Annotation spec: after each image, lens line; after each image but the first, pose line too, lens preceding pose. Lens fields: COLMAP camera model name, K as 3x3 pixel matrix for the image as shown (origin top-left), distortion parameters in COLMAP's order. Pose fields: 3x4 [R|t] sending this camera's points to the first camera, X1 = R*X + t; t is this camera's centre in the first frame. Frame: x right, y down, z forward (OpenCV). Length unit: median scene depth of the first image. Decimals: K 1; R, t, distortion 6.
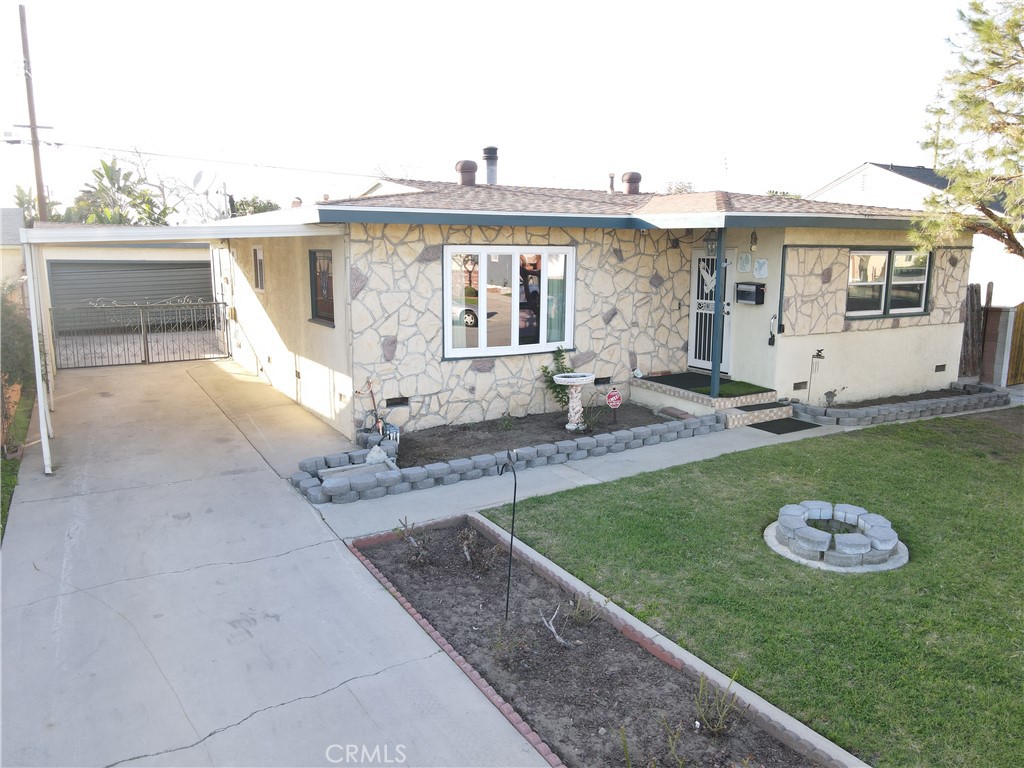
lens RADIAL K [[752.2, 0, 510.3], [0, 752.2, 382.2], [0, 0, 1]] dist [0.008945, 0.011241]
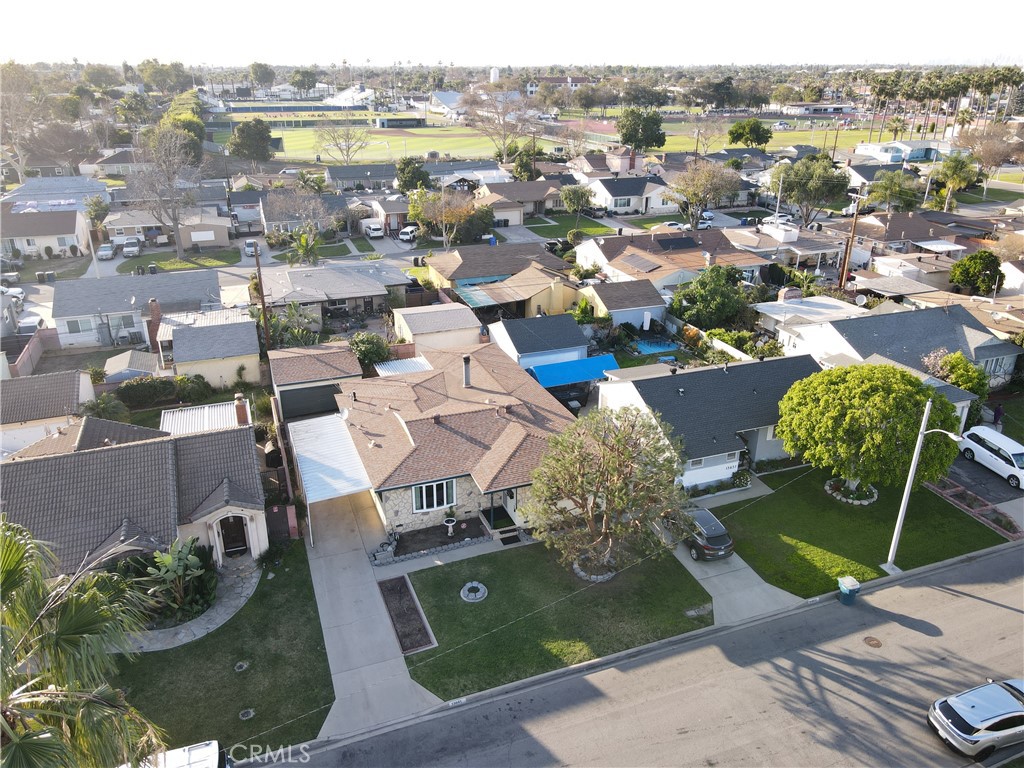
lens RADIAL K [[752.2, 0, 510.1], [0, 752.2, 383.3], [0, 0, 1]] dist [0.008945, 0.011241]
pose [[0.986068, 0.067178, -0.152175, 0.911315], [-0.030732, 0.972649, 0.230237, -1.545844], [0.163480, -0.222353, 0.961163, -2.306494]]
